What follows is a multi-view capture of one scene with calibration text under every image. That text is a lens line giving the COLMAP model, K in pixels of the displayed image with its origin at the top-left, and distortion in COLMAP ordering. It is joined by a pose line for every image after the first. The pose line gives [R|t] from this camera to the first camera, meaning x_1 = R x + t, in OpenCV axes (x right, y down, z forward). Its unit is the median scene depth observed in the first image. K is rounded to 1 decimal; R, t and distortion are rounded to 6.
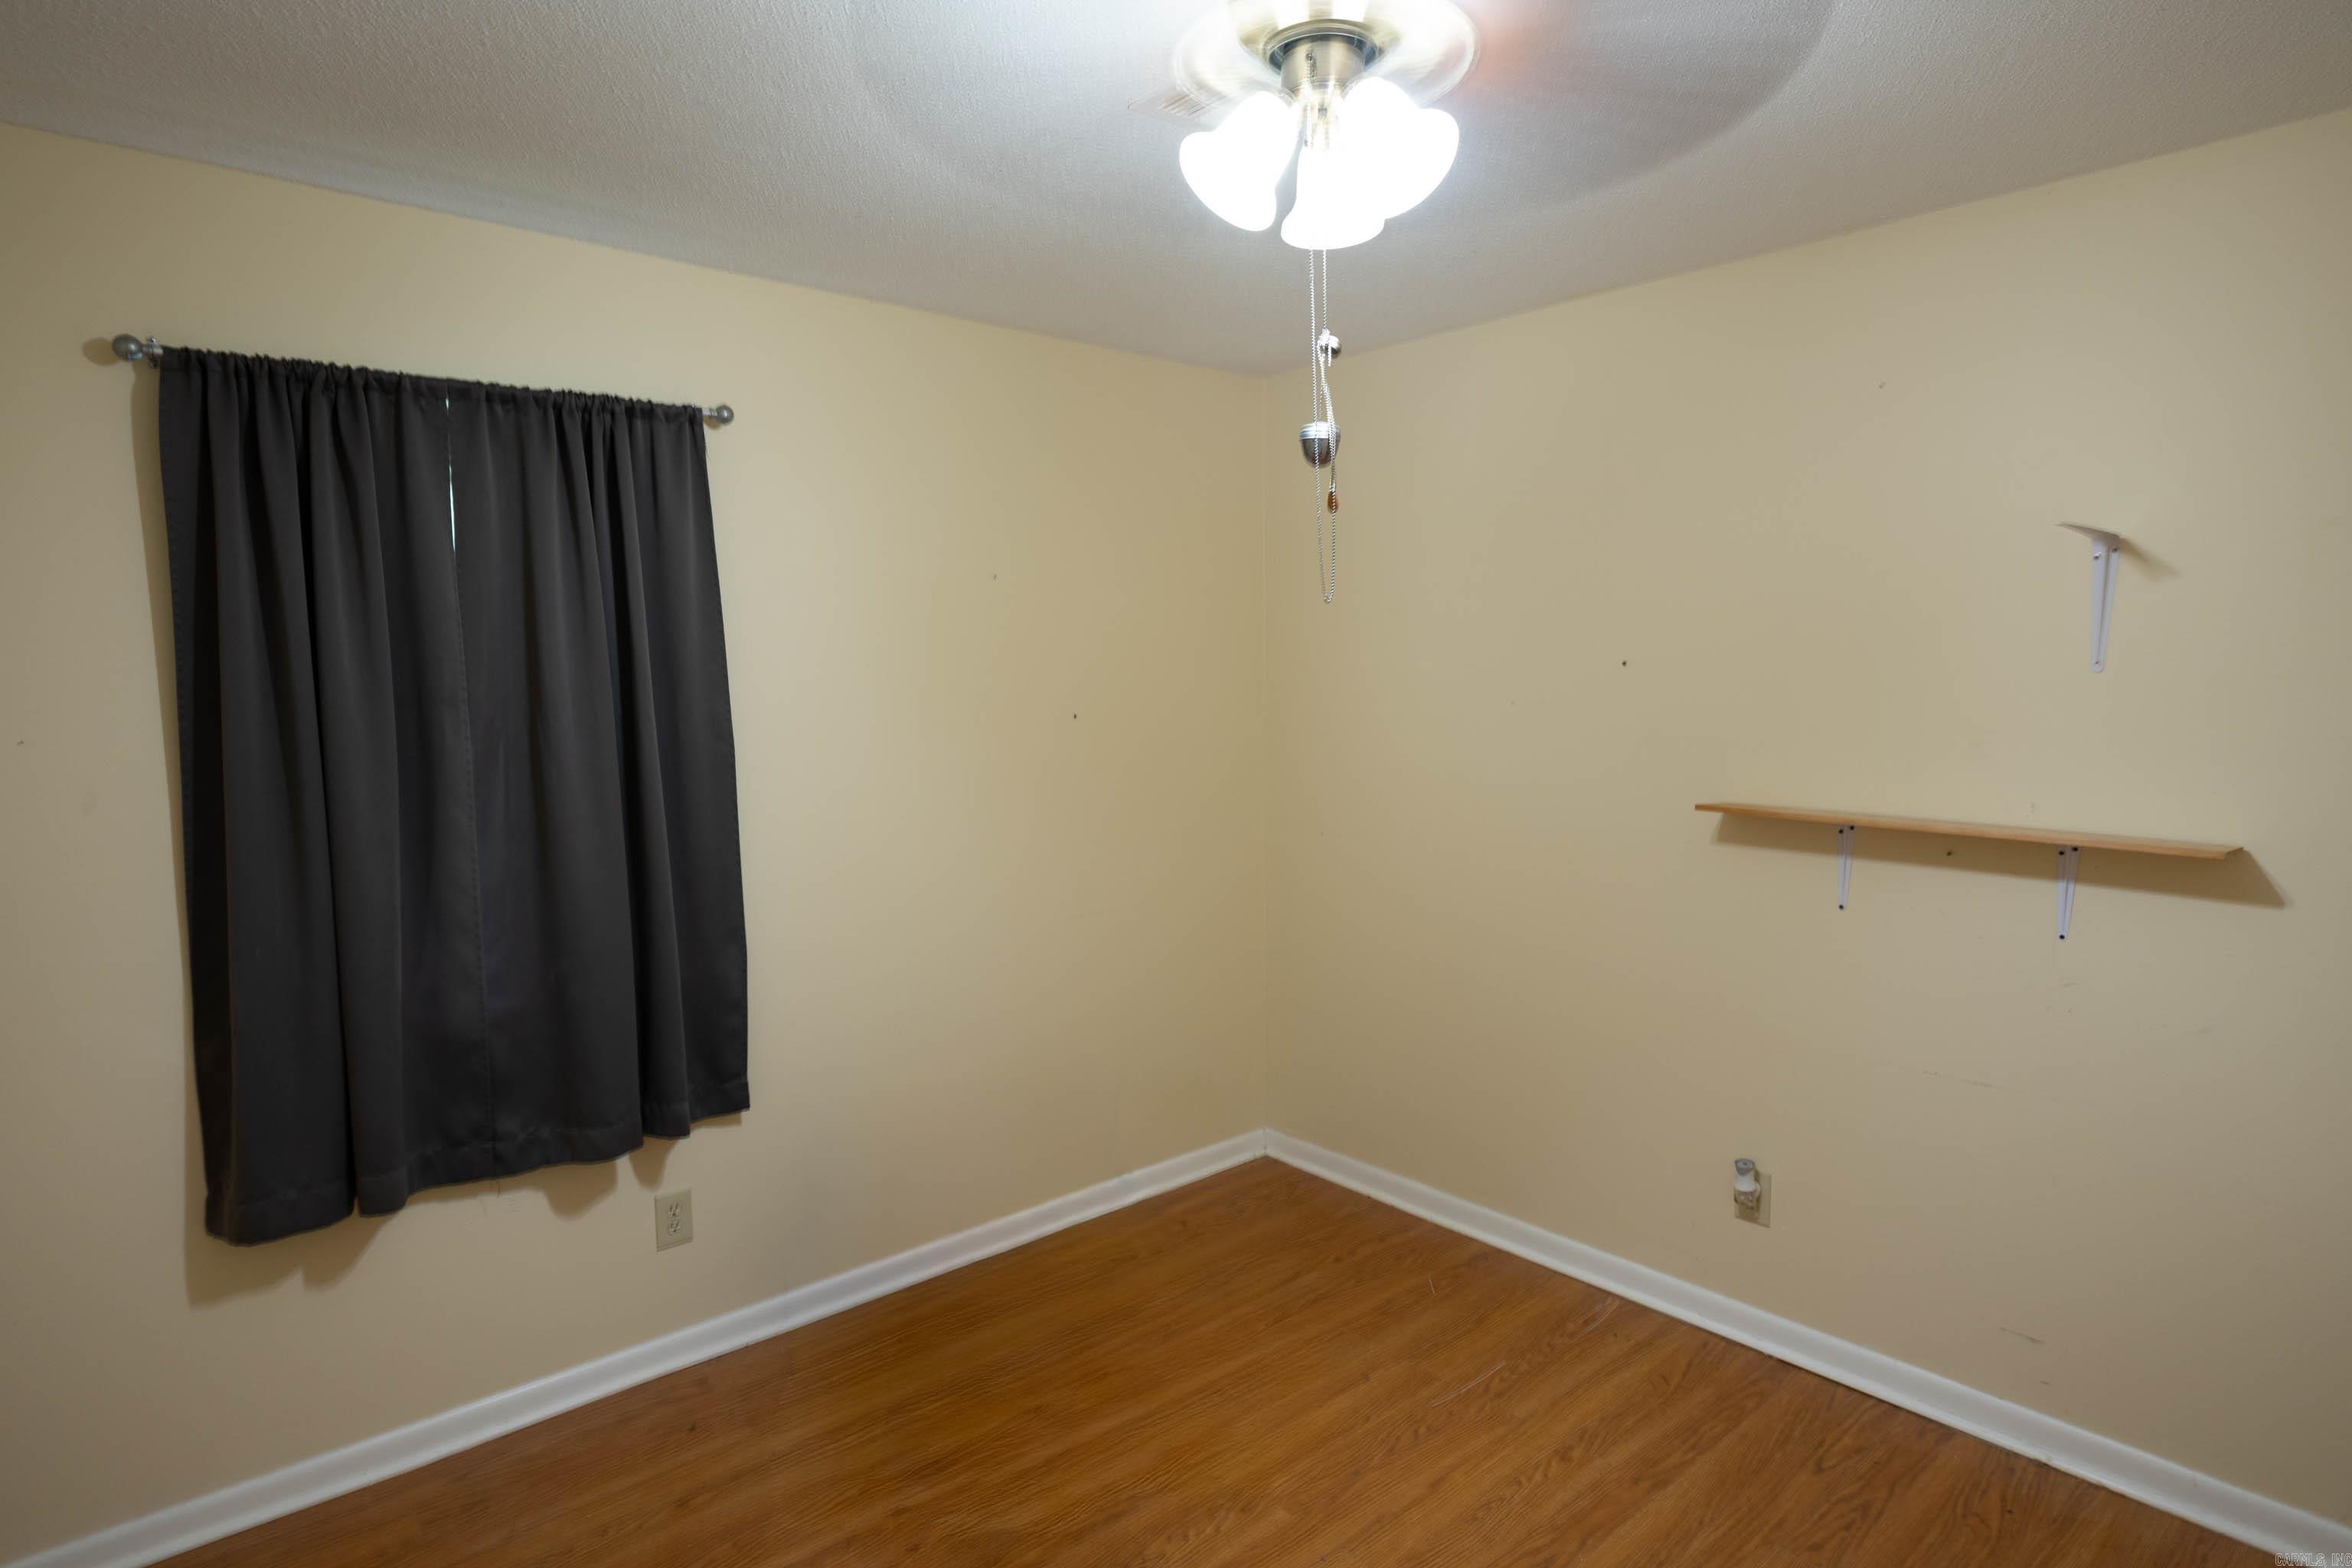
lens RADIAL K [[1268.7, 0, 1176.4], [0, 1268.7, 779.4], [0, 0, 1]] dist [0.002058, -0.001338]
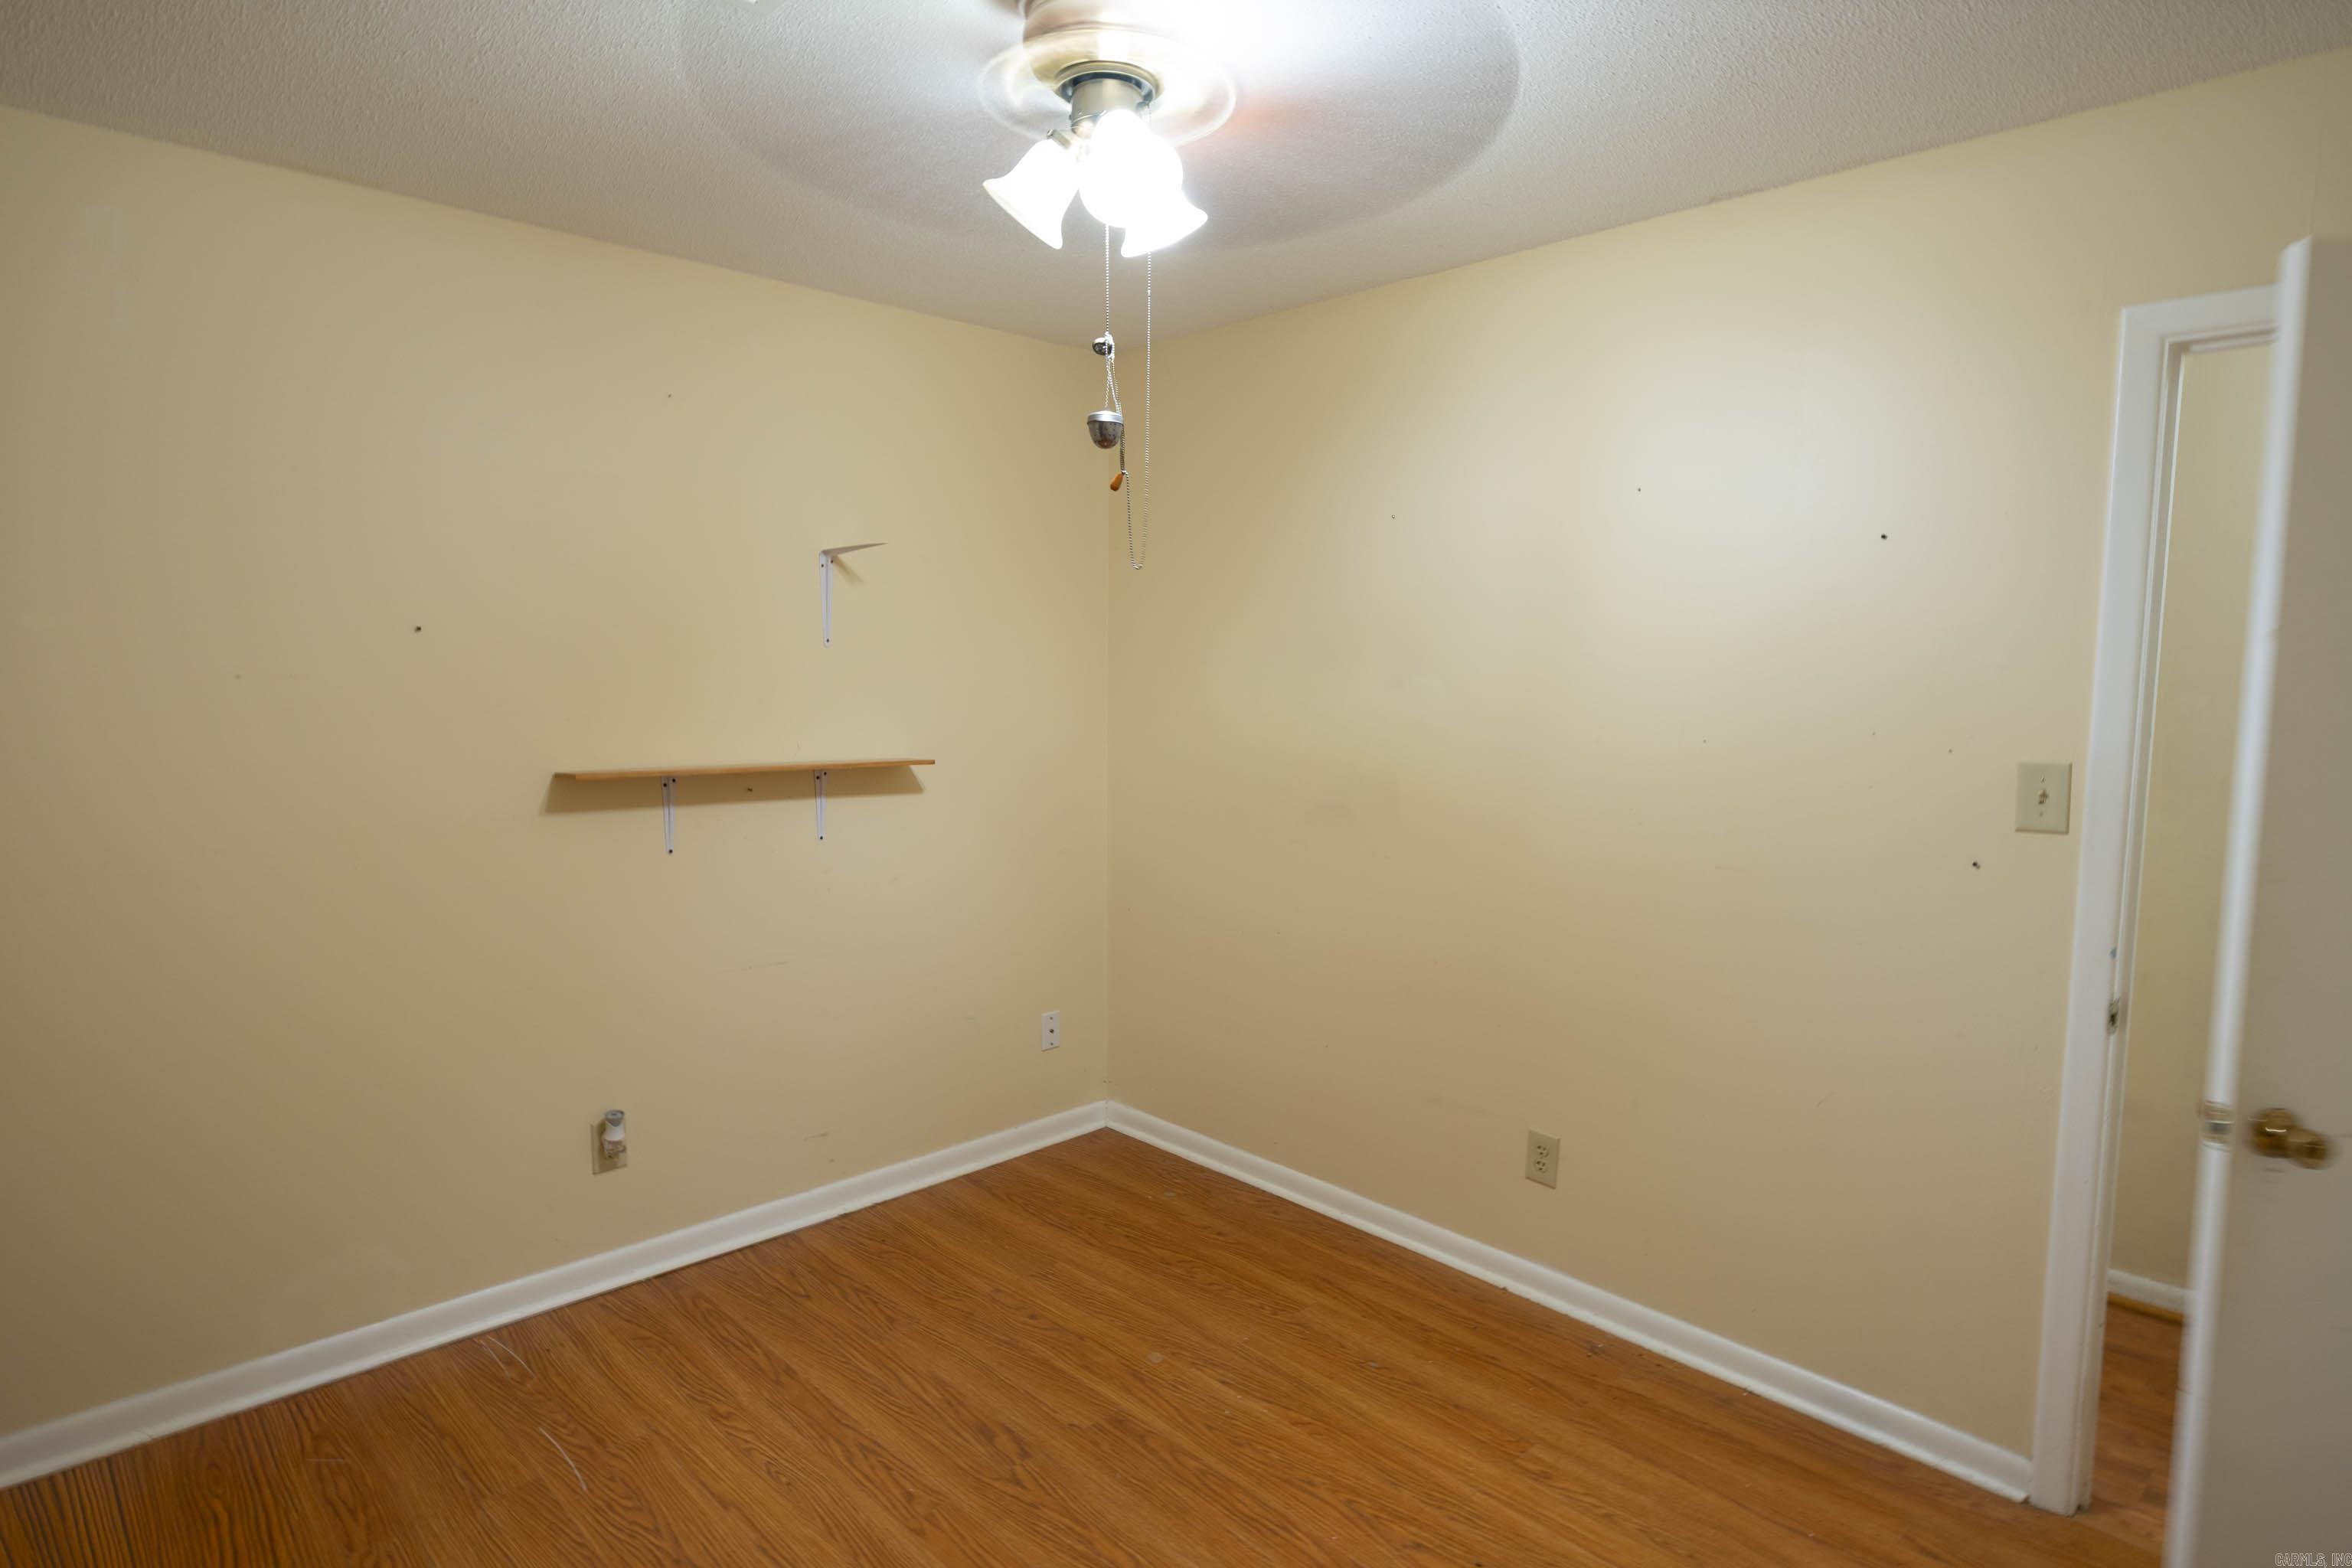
lens RADIAL K [[1268.7, 0, 1175.3], [0, 1268.7, 784.8], [0, 0, 1]] dist [0.002058, -0.001338]
pose [[-0.049509, -0.085358, 0.995120, -0.675015], [0.074695, 0.993235, 0.088912, -0.028000], [-0.995977, 0.078733, -0.042798, 0.648462]]
